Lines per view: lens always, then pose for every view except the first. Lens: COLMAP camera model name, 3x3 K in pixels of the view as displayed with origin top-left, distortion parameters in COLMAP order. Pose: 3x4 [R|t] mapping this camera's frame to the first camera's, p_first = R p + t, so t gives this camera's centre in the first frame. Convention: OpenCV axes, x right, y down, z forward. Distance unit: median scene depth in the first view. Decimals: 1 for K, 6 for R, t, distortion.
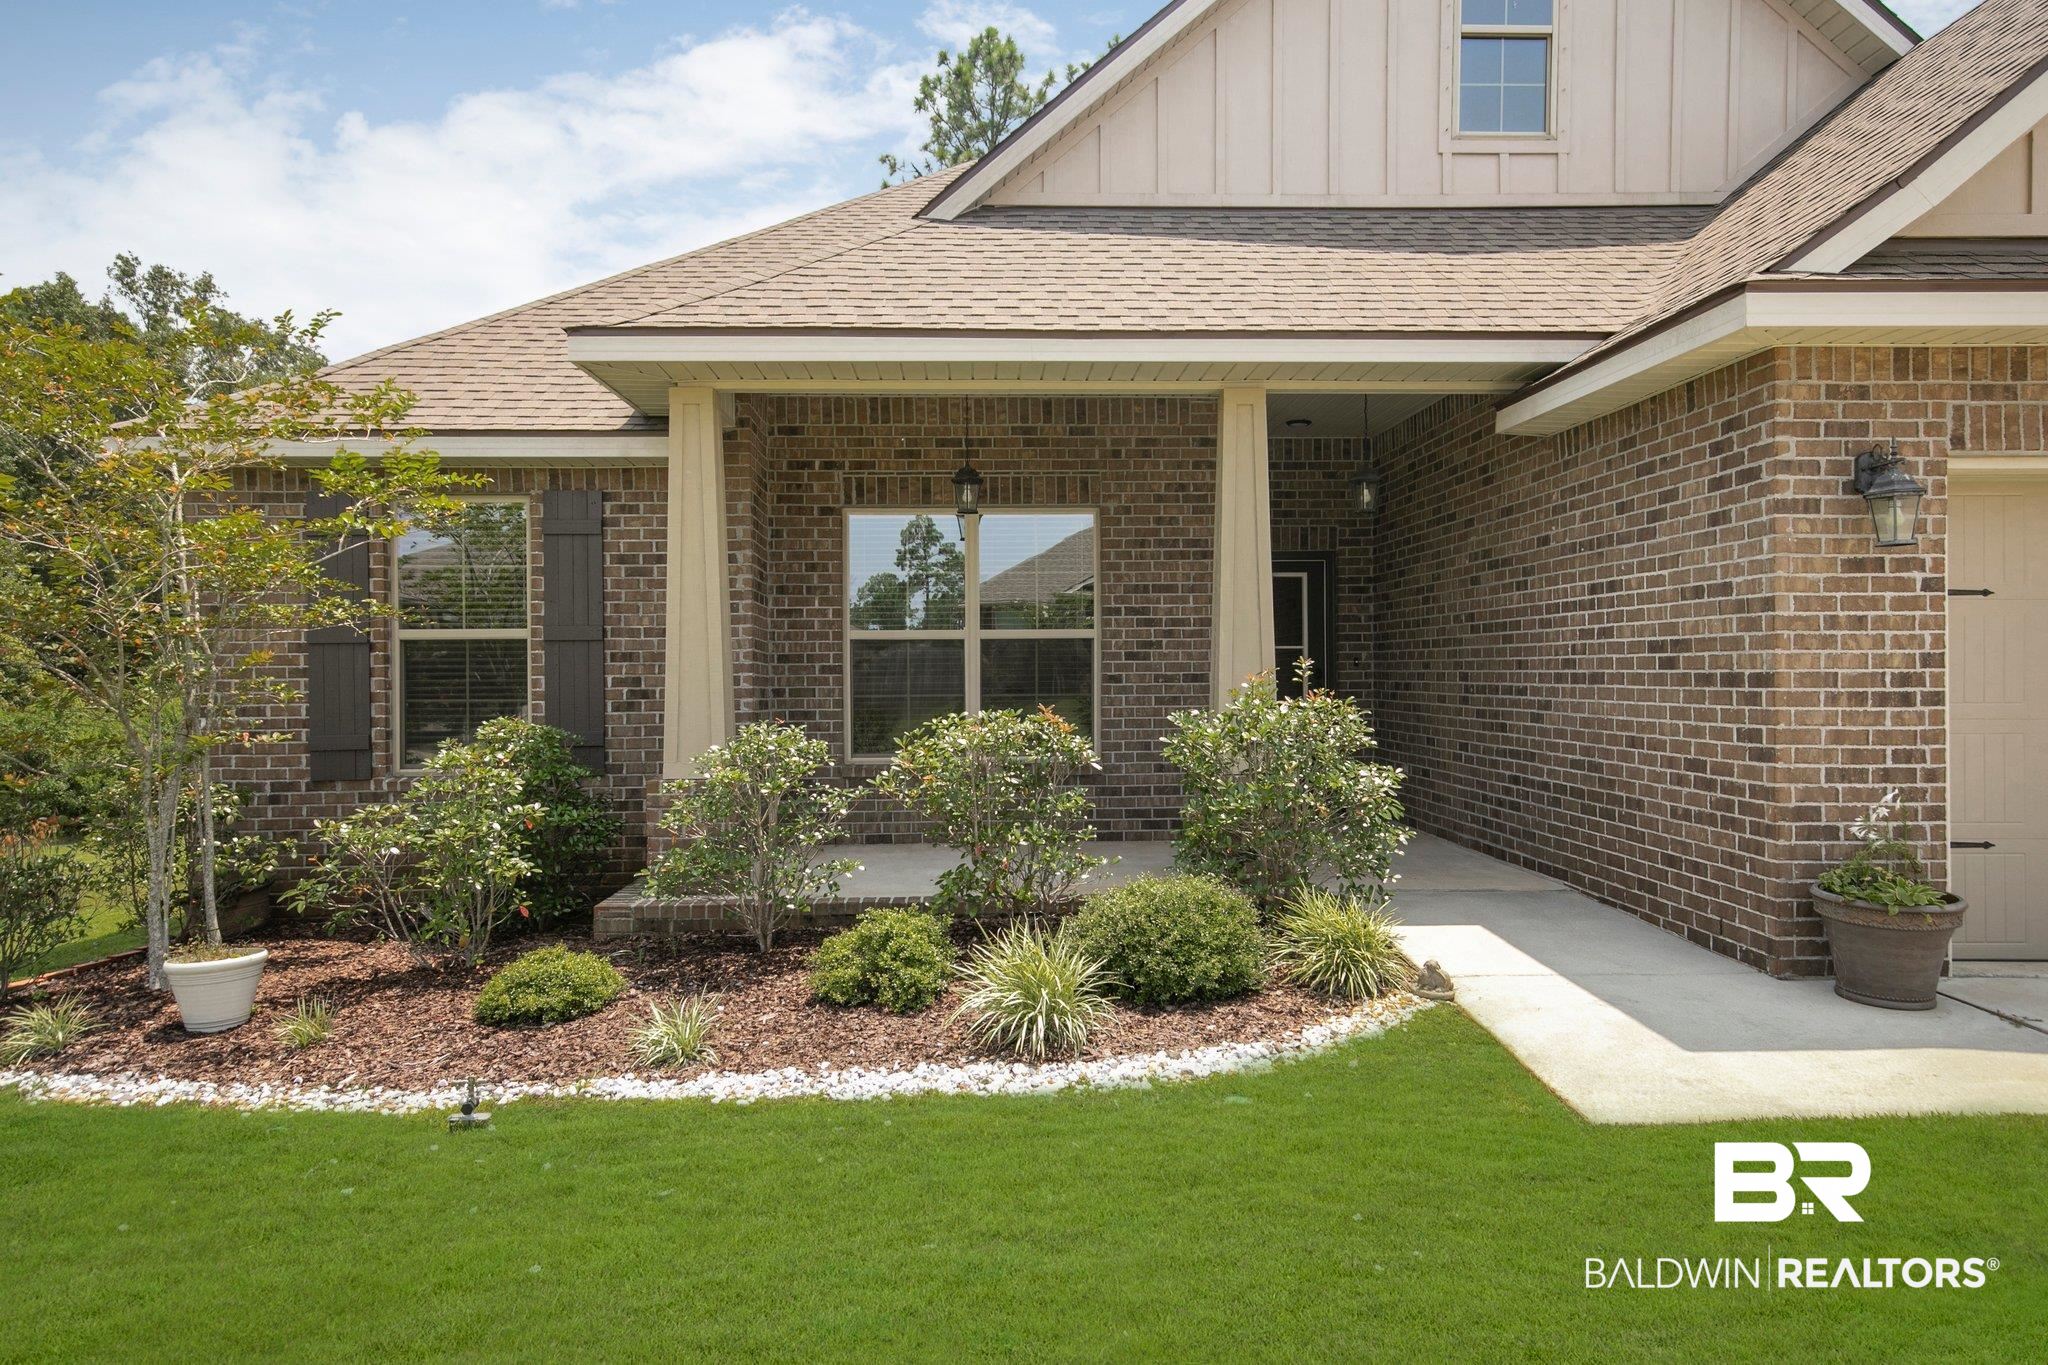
lens RADIAL K [[1285.0, 0, 1023.6], [0, 1285.0, 666.3], [0, 0, 1]] dist [0.023811, 0.005793]
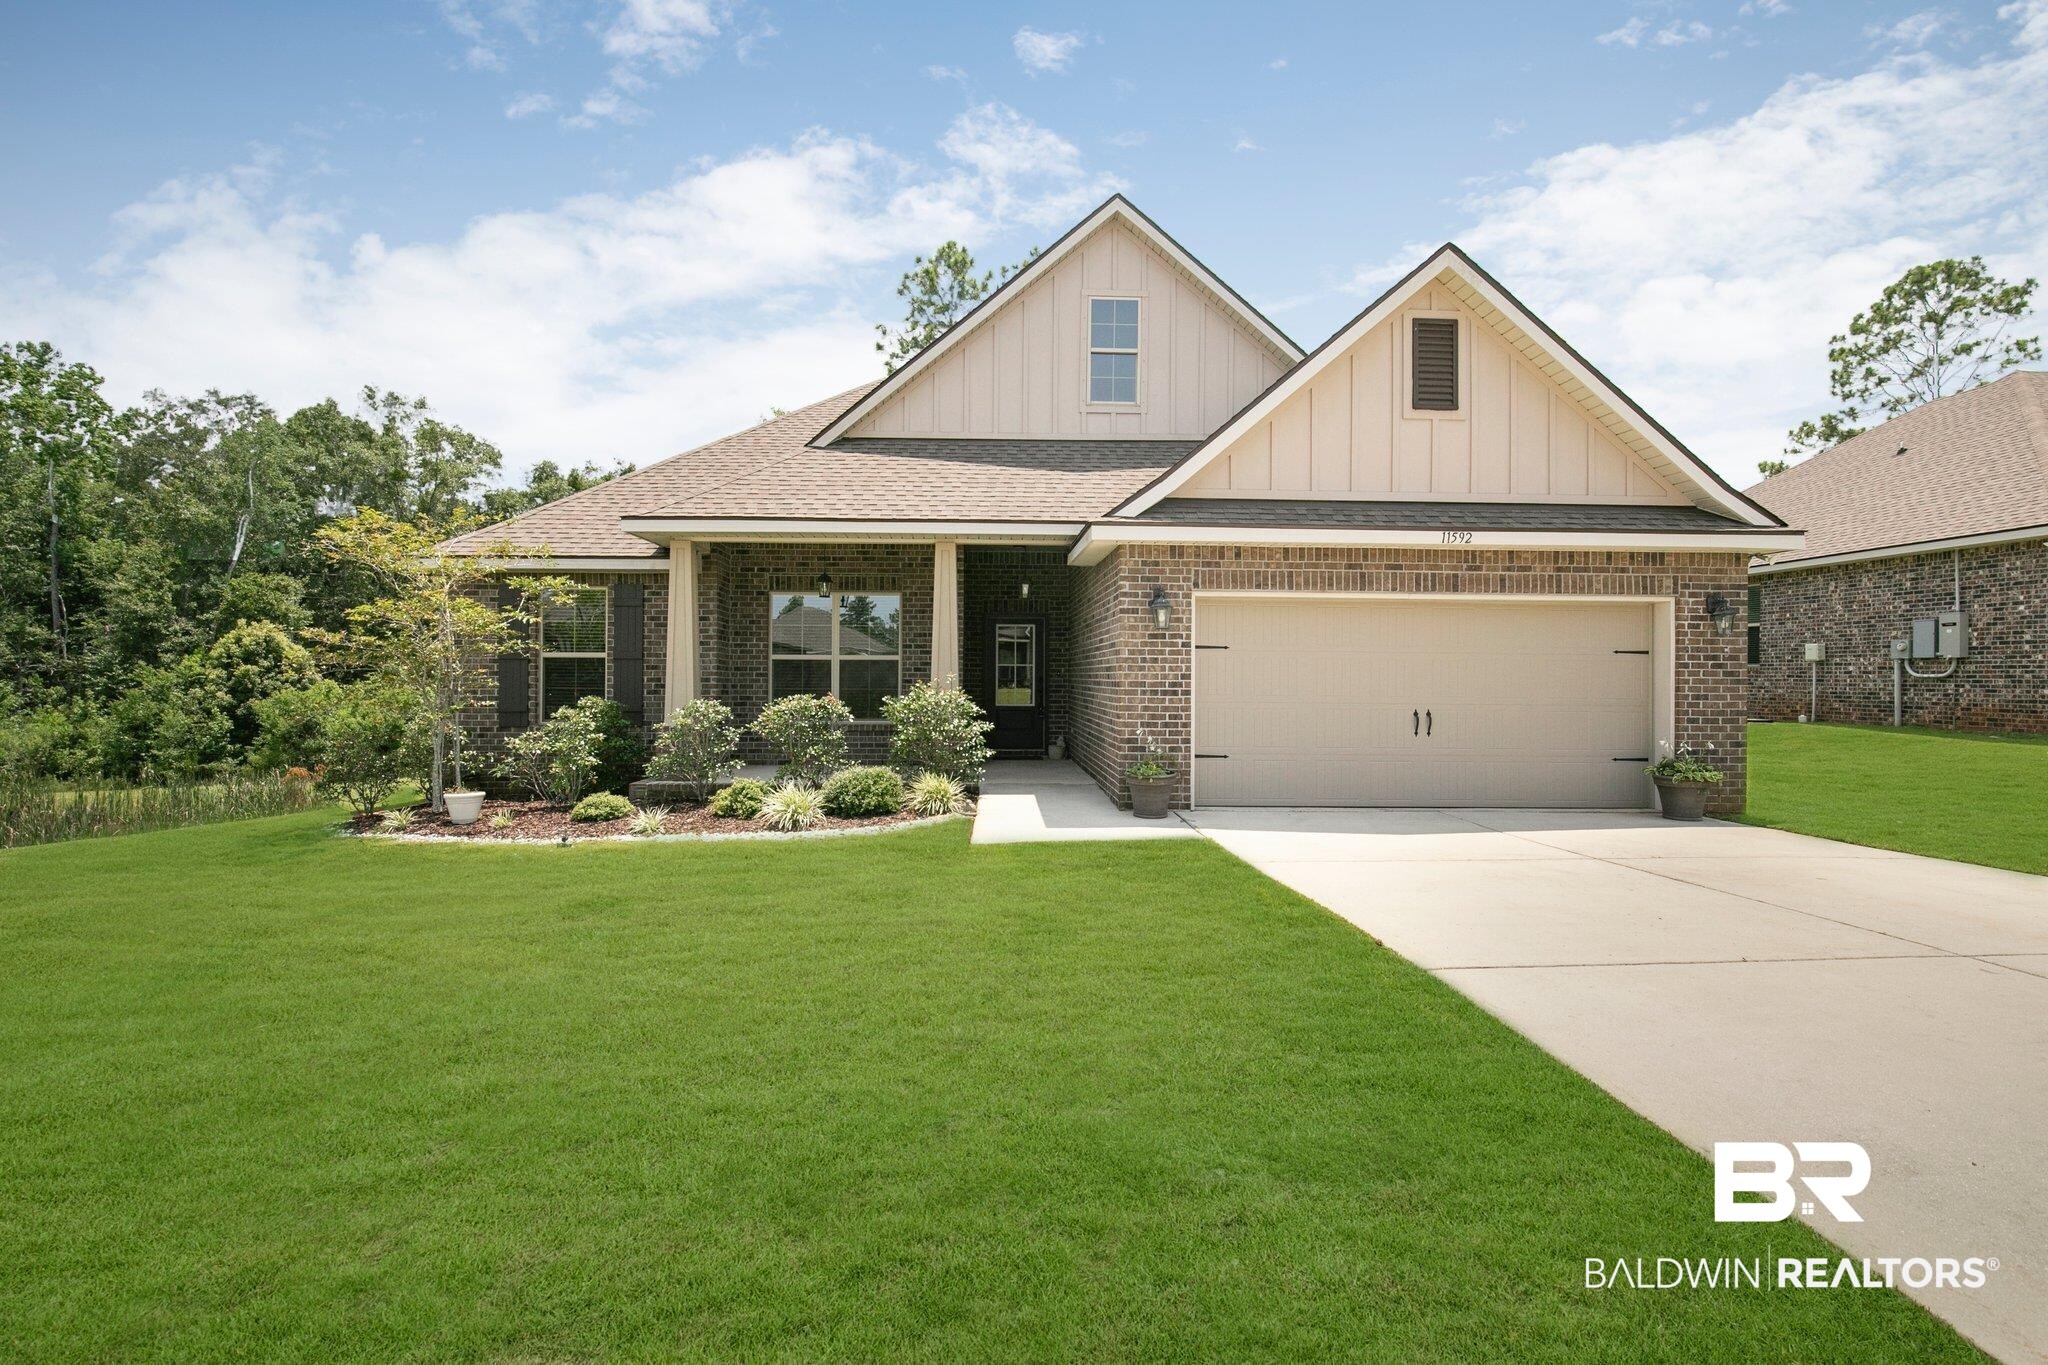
lens RADIAL K [[976.6, 0, 1007.3], [0, 976.6, 655.5], [0, 0, 1]] dist [-0.013488, 0.005454]
pose [[0.999908, 0.010658, -0.008399, 0.303959], [-0.010789, 0.999818, -0.015738, -0.009086], [0.008230, 0.015827, 0.999841, -0.613715]]
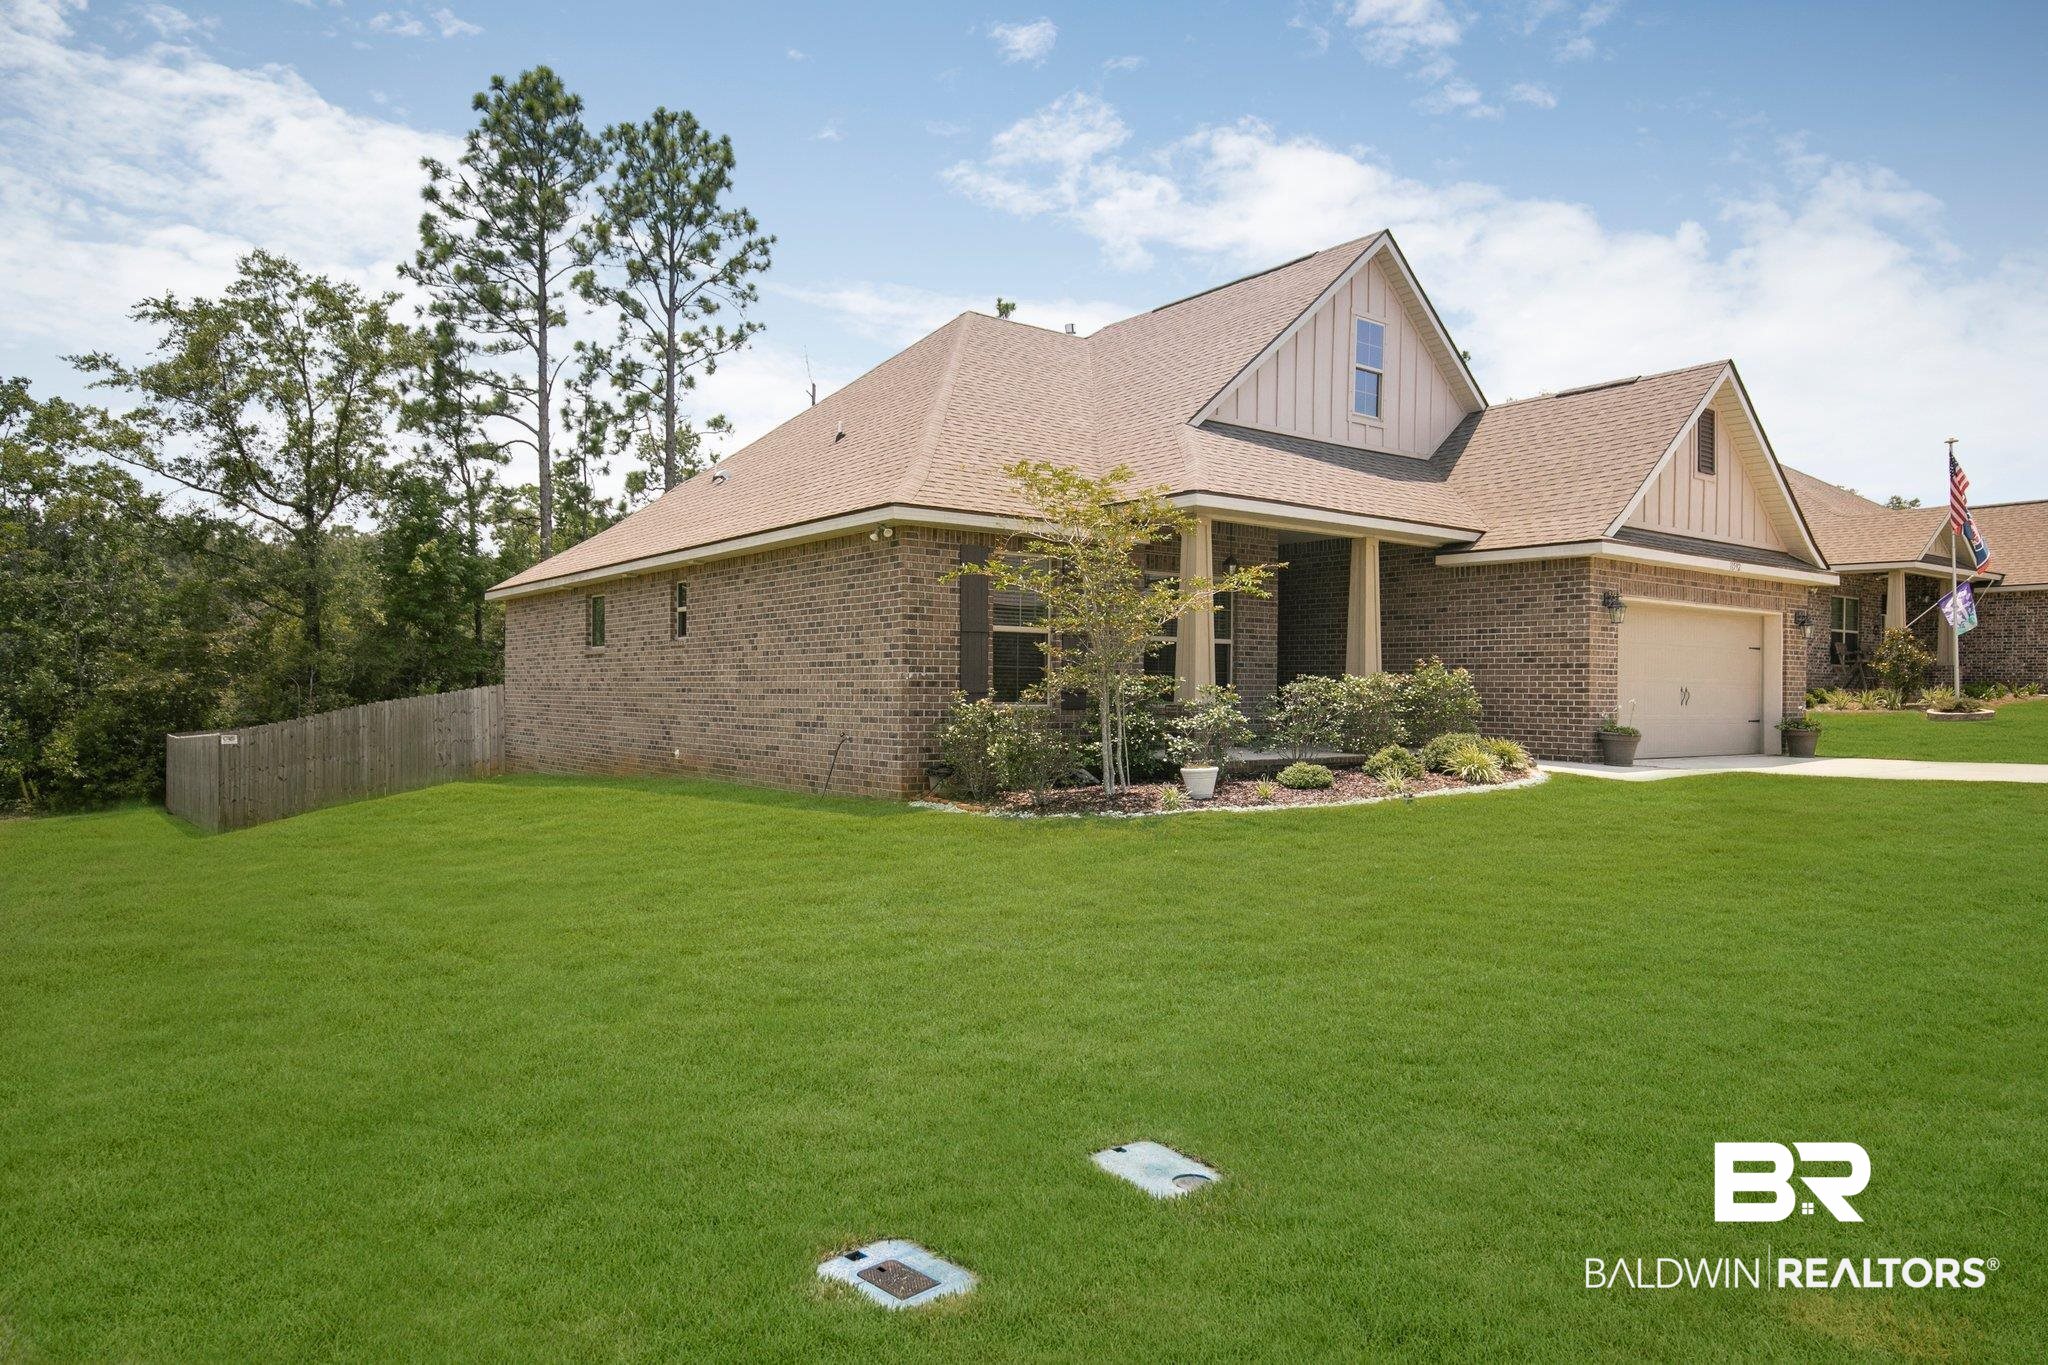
lens RADIAL K [[1285.0, 0, 1014.5], [0, 1285.0, 670.1], [0, 0, 1]] dist [0.023811, 0.005793]
pose [[0.815661, 0.023034, 0.578071, -1.777253], [-0.016978, 0.999730, -0.015879, 0.072413], [-0.578281, 0.003138, 0.815832, -0.541160]]
